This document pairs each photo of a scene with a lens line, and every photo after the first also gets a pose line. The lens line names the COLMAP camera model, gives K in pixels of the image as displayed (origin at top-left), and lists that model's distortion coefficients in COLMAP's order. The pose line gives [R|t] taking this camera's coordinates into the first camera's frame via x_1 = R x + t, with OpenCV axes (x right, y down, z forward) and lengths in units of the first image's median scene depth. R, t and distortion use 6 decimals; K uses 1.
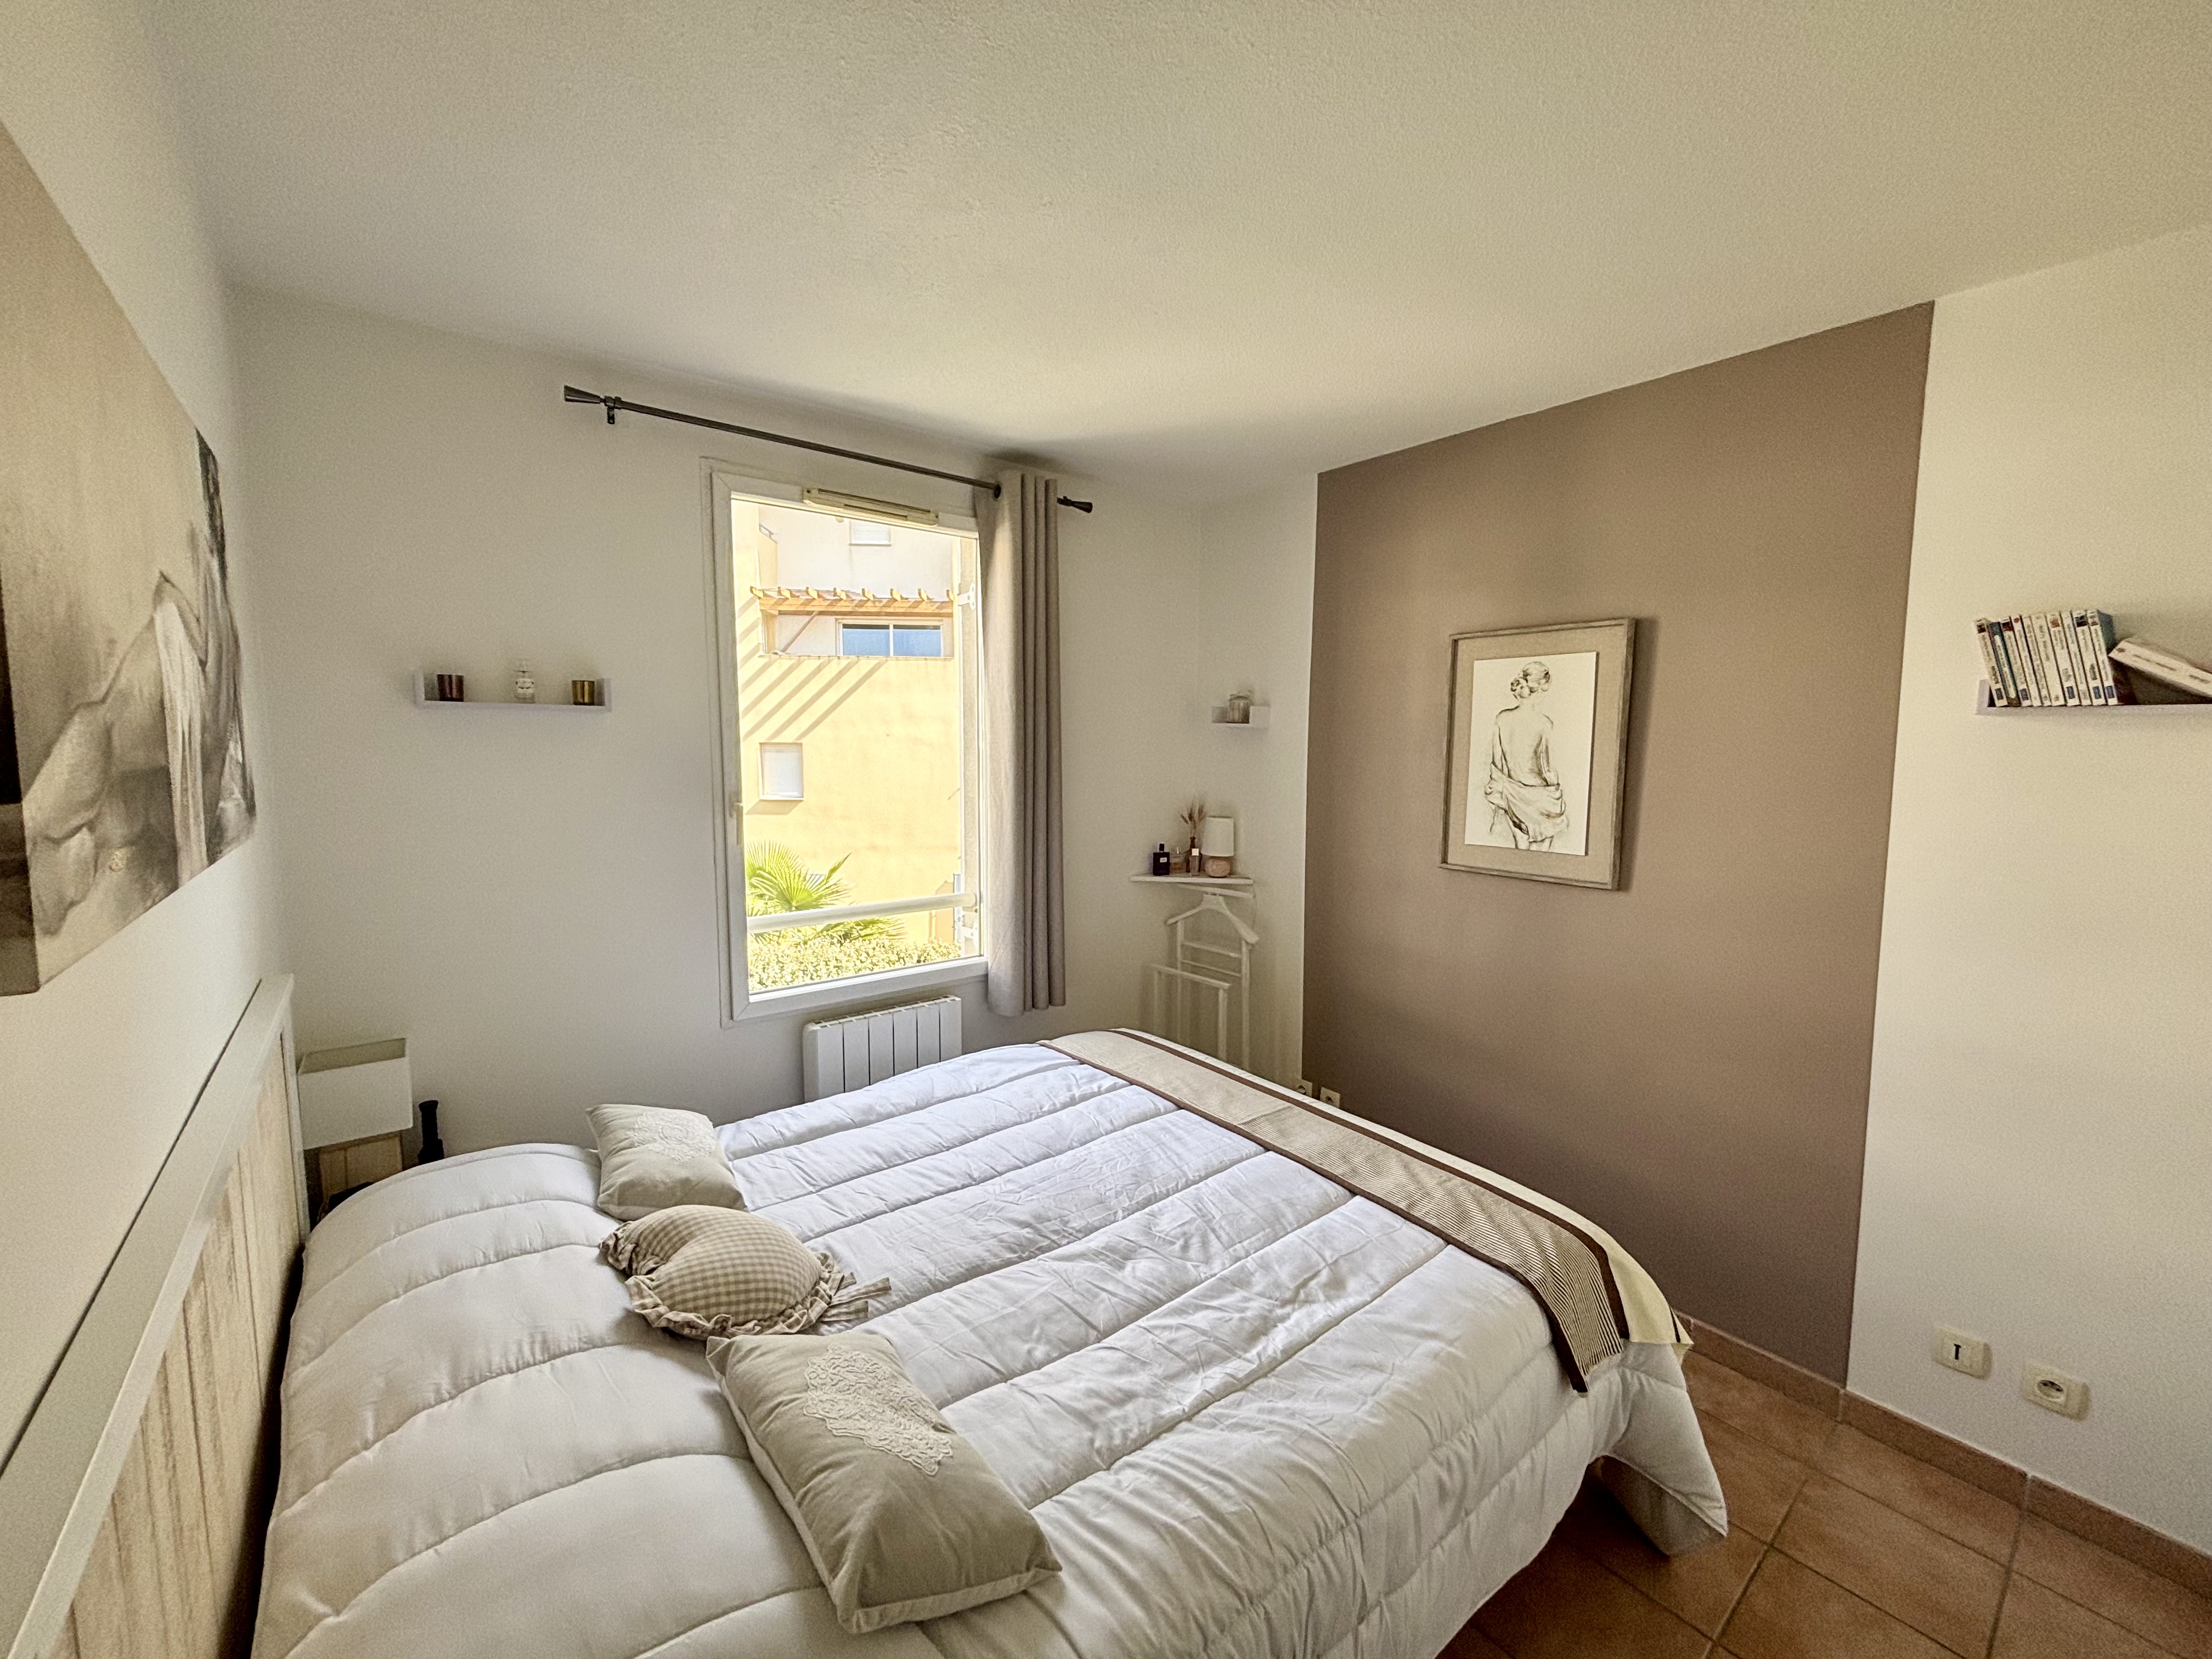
lens RADIAL K [[877.9, 0, 1111.9], [0, 877.9, 834.0], [0, 0, 1]] dist [0.003049, 0.000126]
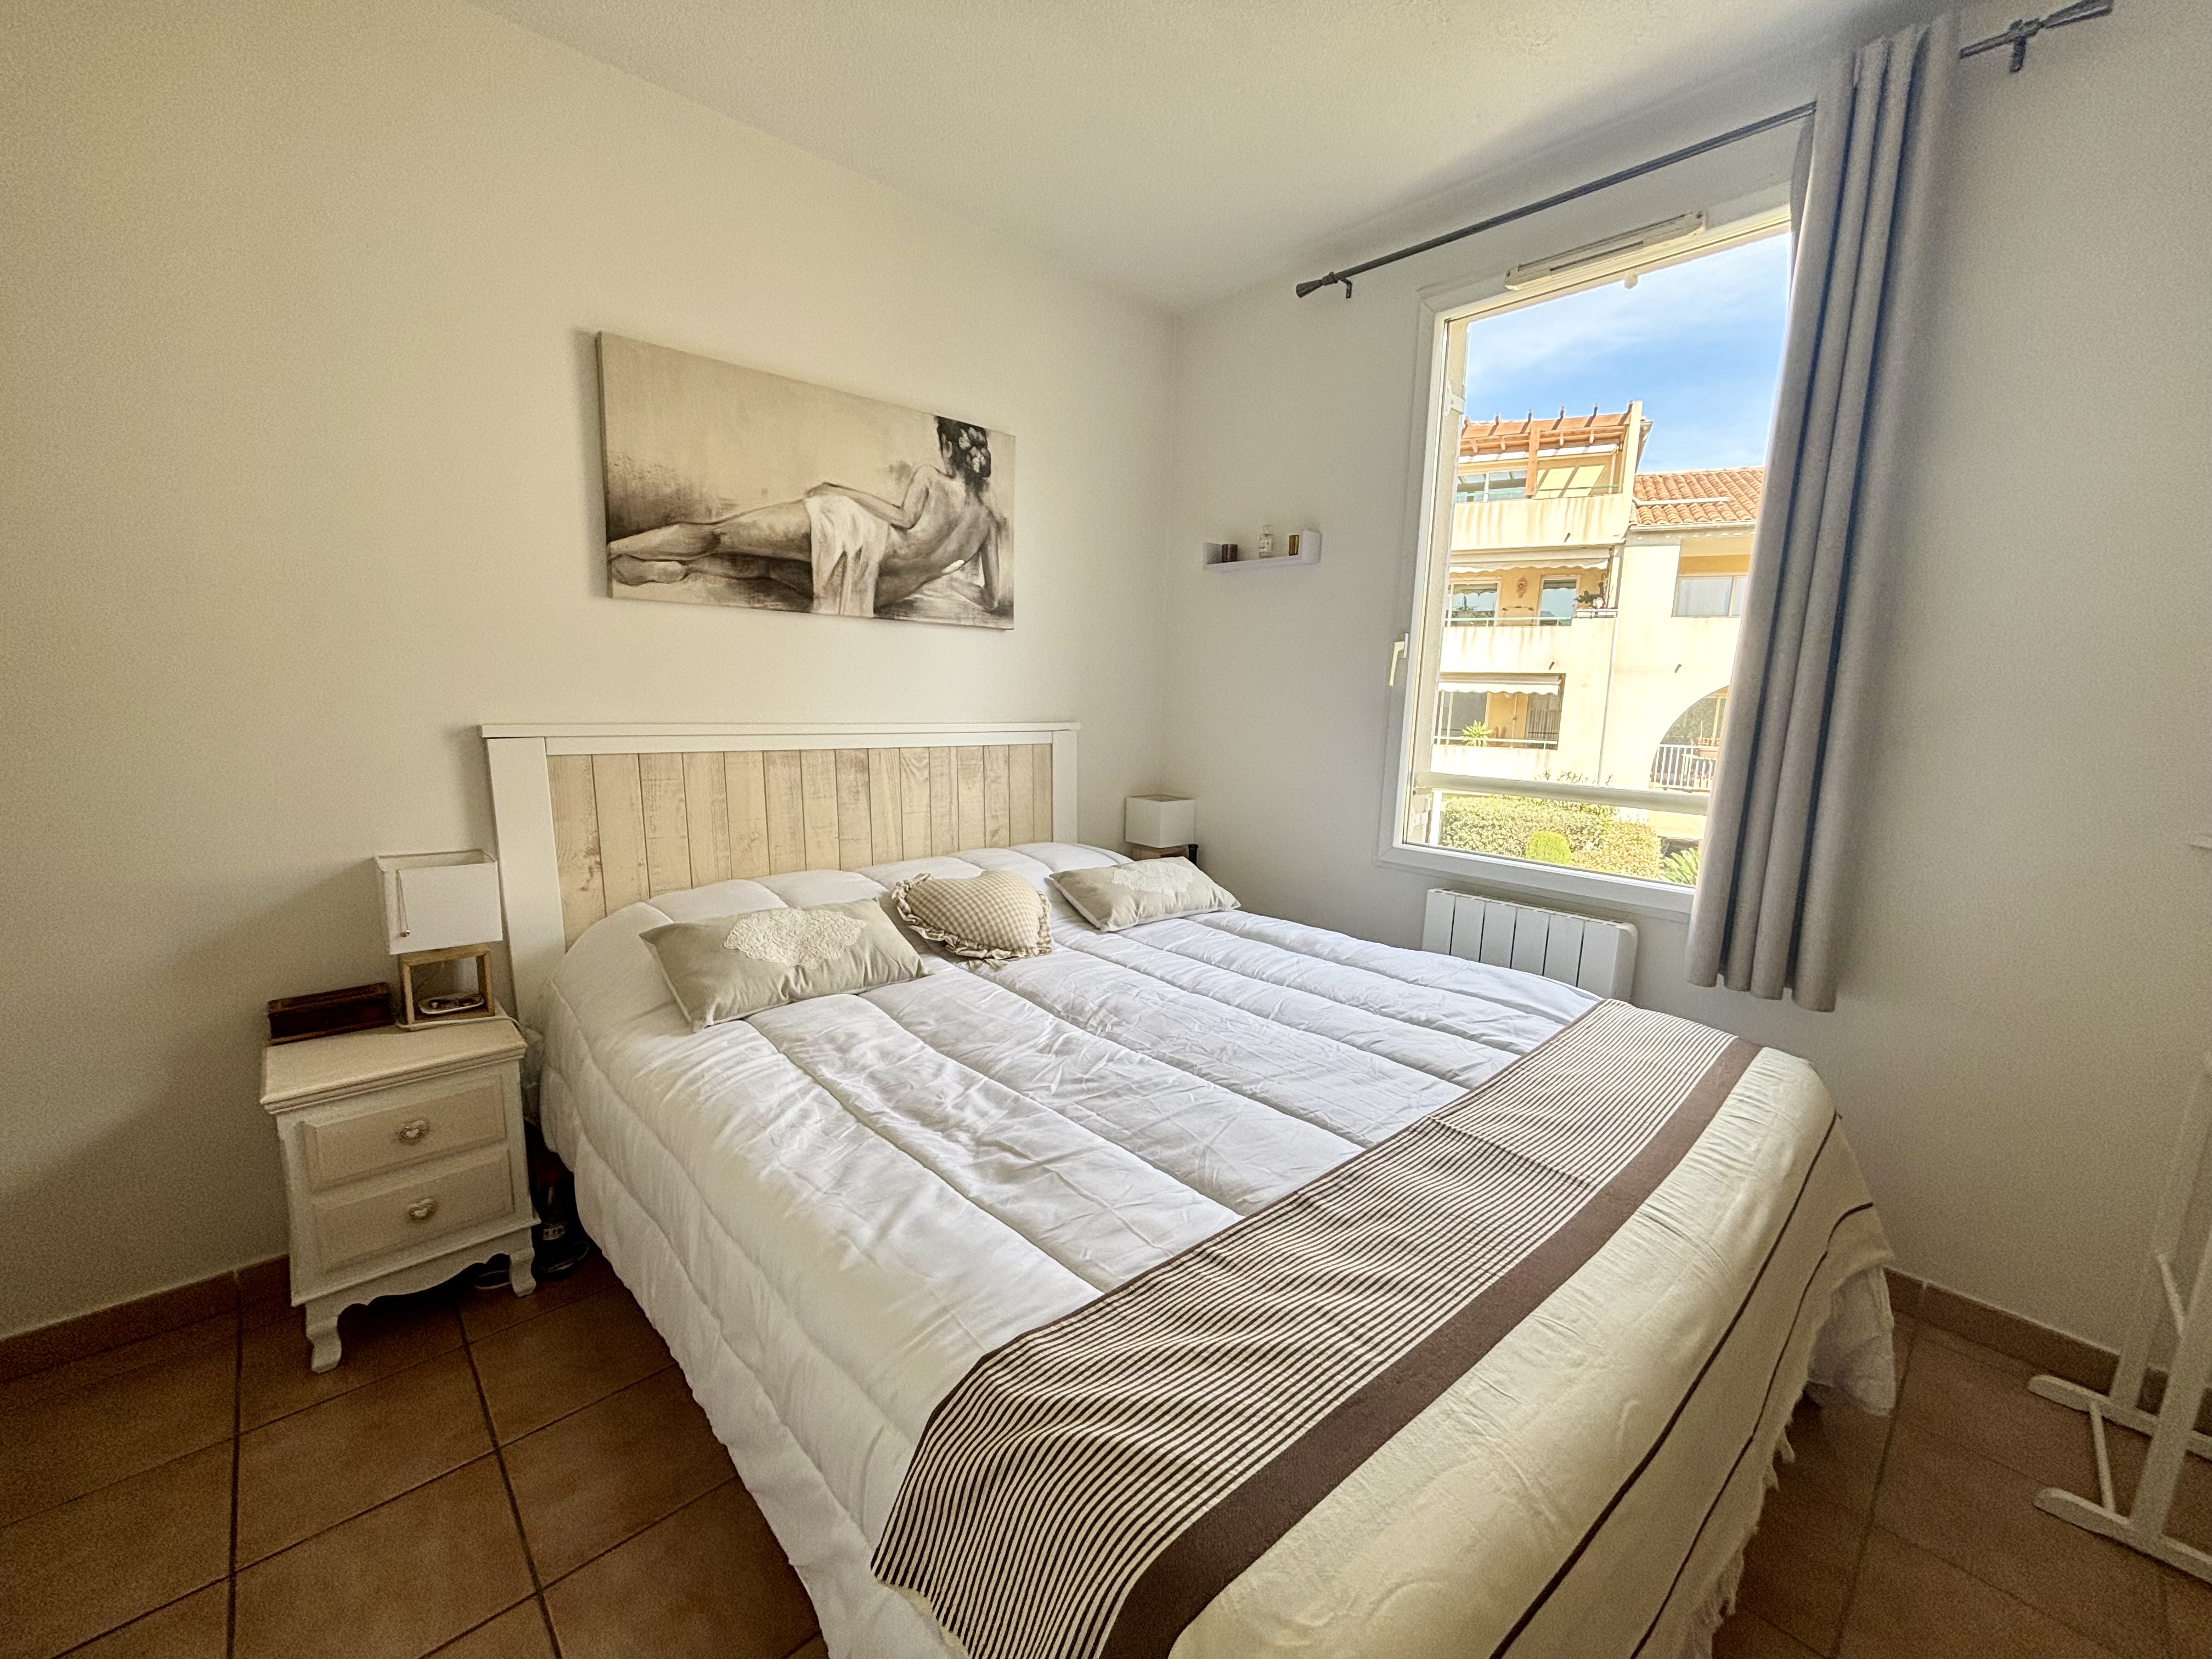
lens RADIAL K [[877.9, 0, 1111.9], [0, 877.9, 834.0], [0, 0, 1]] dist [0.003049, 0.000126]
pose [[0.088779, 0.160504, -0.983035, 0.746455], [-0.138411, 0.979344, 0.147401, 0.100681], [0.986388, 0.122977, 0.109161, 0.788262]]
